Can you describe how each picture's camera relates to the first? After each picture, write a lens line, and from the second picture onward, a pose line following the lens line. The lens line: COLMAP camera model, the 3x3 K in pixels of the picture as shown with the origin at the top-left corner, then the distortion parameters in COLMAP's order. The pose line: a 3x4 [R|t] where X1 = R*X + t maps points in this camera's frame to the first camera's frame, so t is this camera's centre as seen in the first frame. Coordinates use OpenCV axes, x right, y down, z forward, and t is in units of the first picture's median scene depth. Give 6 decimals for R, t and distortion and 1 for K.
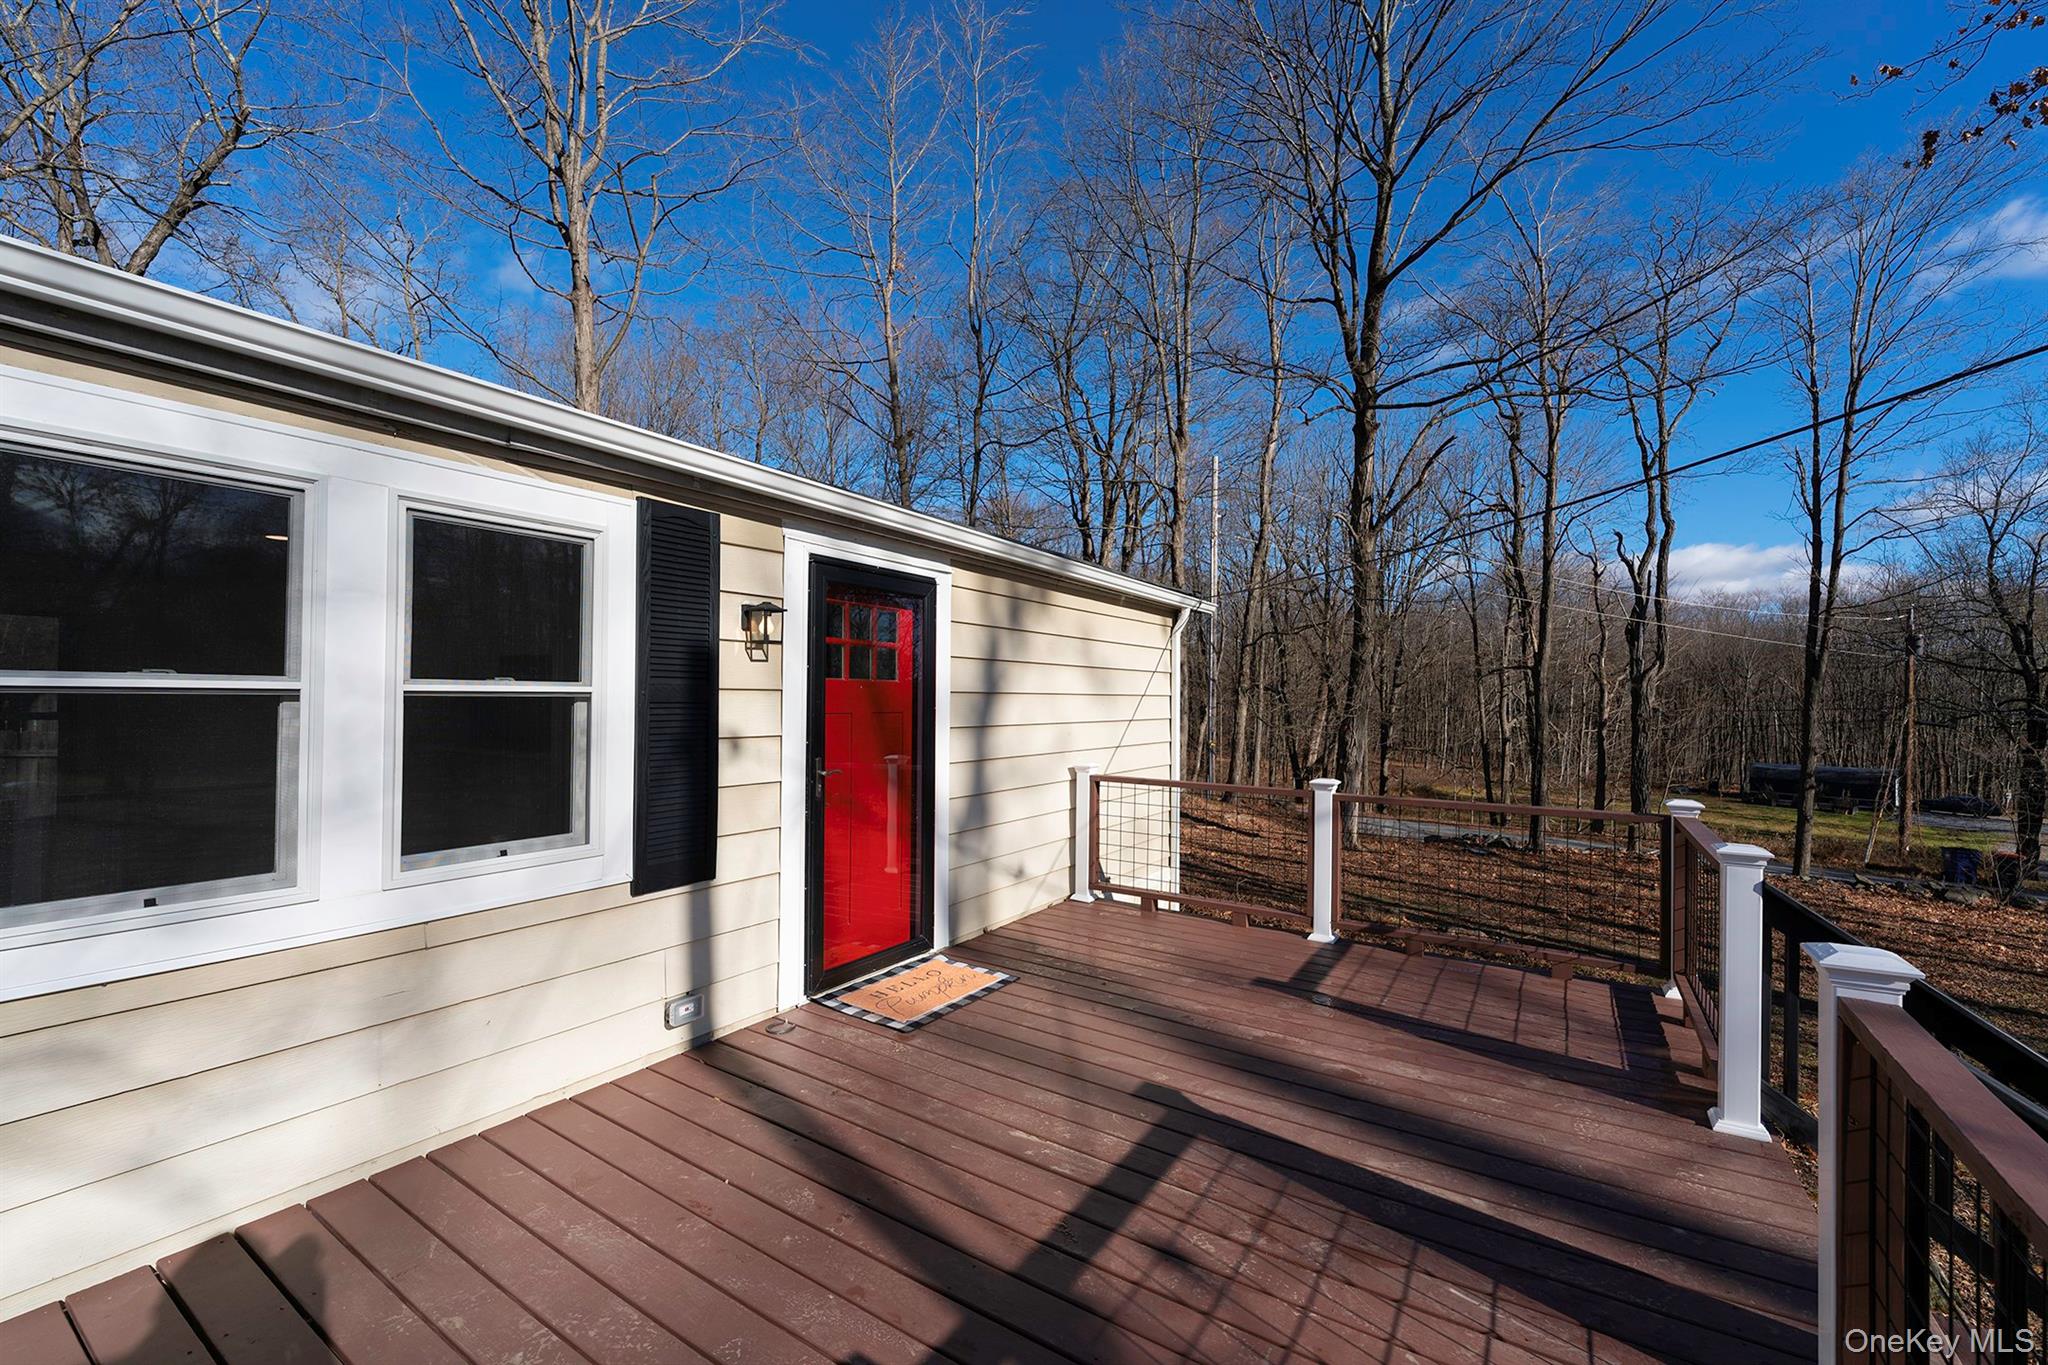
lens RADIAL K [[827.7, 0, 1030.7], [0, 827.7, 688.5], [0, 0, 1]] dist [-0.001279, -0.000315]
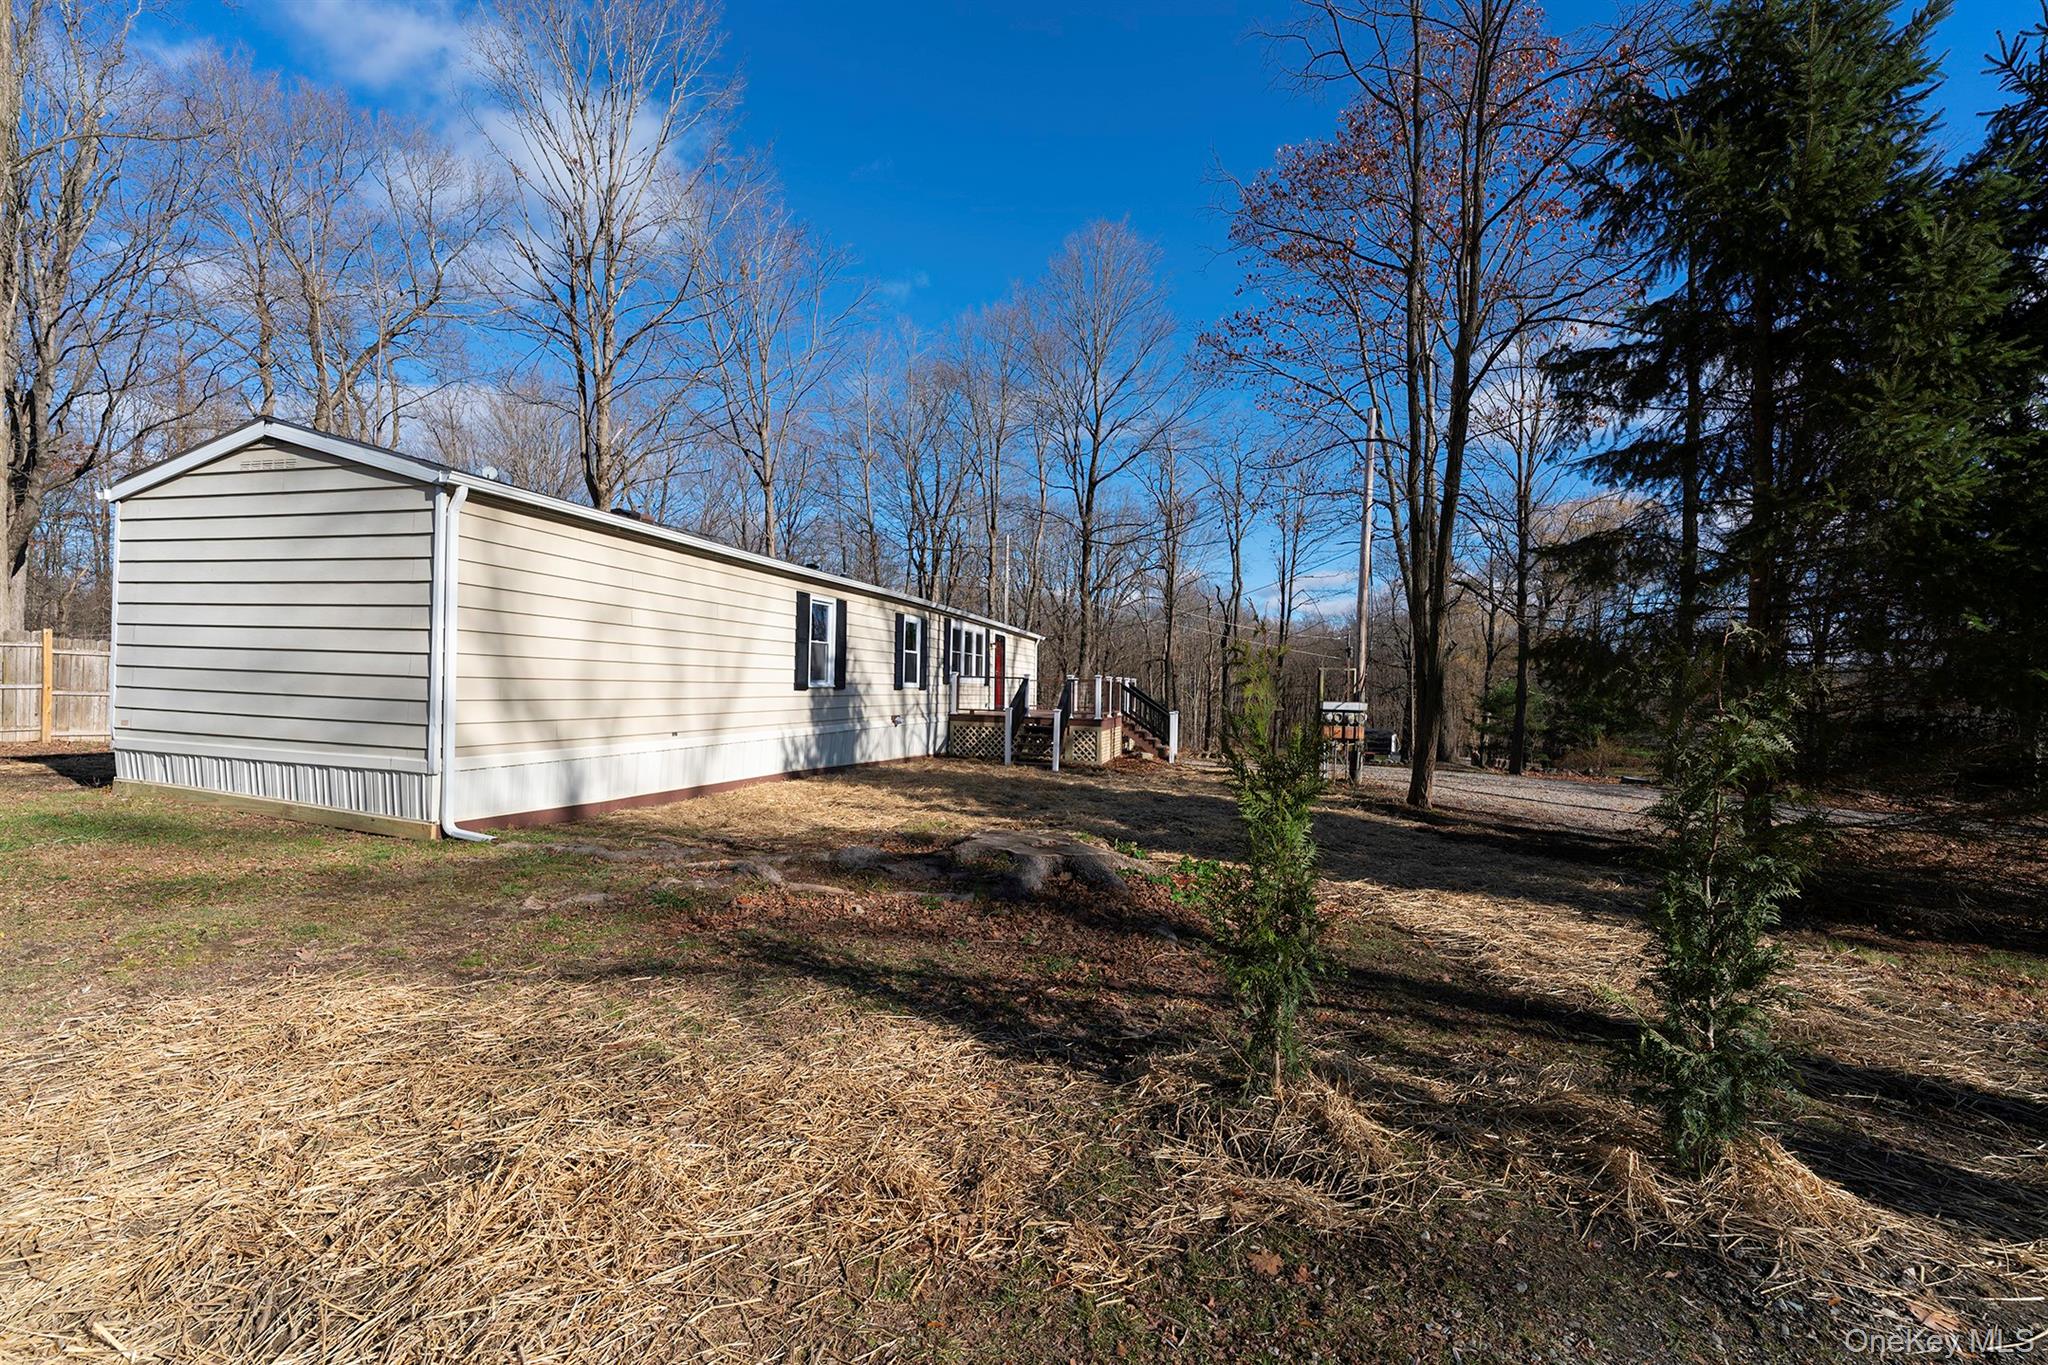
lens RADIAL K [[827.7, 0, 1030.7], [0, 827.7, 688.5], [0, 0, 1]] dist [-0.001279, -0.000315]
pose [[0.950694, 0.007606, 0.310039, -0.415967], [-0.011931, 0.999856, 0.012056, 0.033772], [-0.309902, -0.015160, 0.950647, -1.049055]]
